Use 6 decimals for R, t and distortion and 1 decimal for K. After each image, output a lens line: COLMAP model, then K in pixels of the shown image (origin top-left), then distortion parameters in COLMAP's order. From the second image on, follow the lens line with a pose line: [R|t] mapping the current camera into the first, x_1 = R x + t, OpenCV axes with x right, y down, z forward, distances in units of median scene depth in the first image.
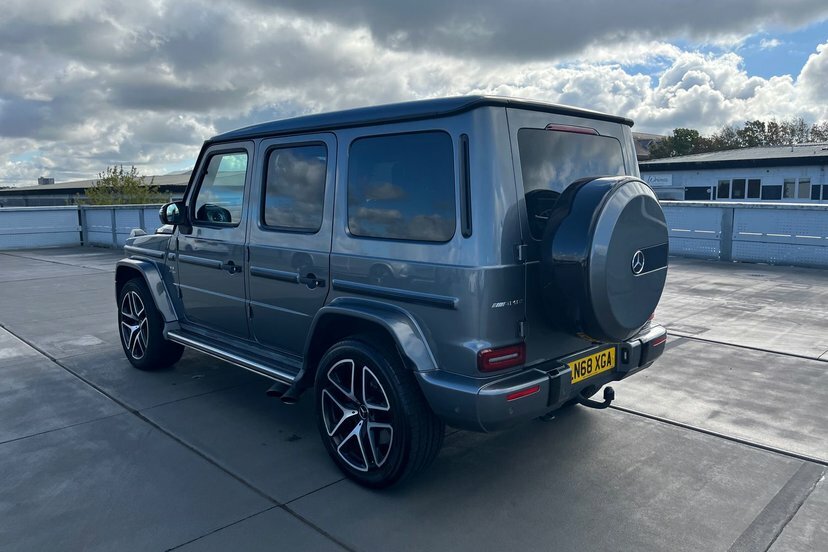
lens RADIAL K [[641.8, 0, 413.8], [0, 641.8, 275.8], [0, 0, 1]] dist [0.036455, -0.060278]
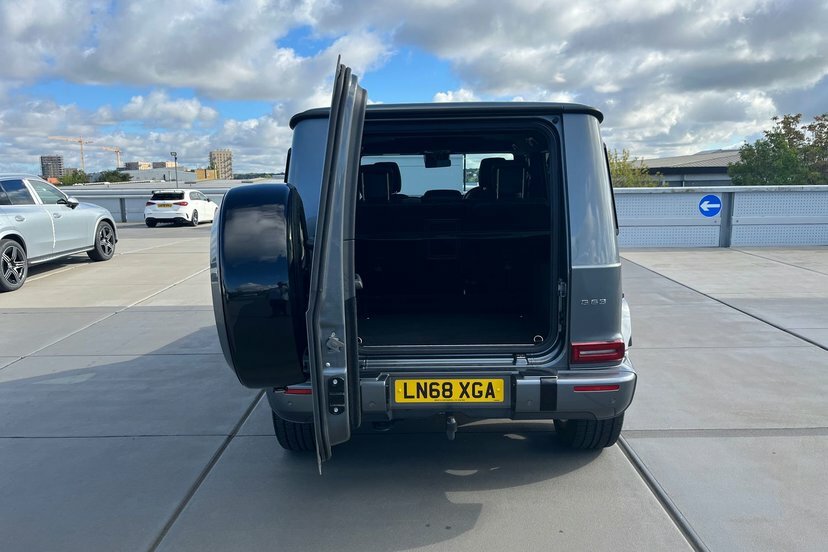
lens RADIAL K [[640.1, 0, 404.3], [0, 640.1, 271.5], [0, 0, 1]] dist [0.036219, -0.055097]
pose [[0.689450, 0.103062, -0.716964, 0.565594], [-0.086777, 0.994449, 0.059502, -0.047497], [0.719117, 0.021192, 0.694566, 0.222338]]
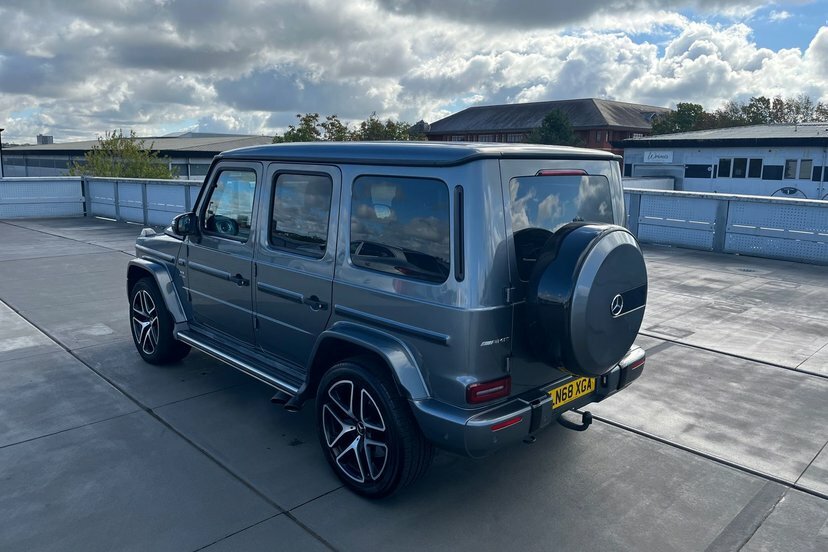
lens RADIAL K [[640.1, 0, 404.3], [0, 640.1, 271.5], [0, 0, 1]] dist [0.036219, -0.055097]
pose [[0.999655, 0.024164, -0.010305, -0.000003], [-0.023655, 0.998621, 0.046877, -0.069763], [0.011424, -0.046617, 0.998847, -0.048061]]
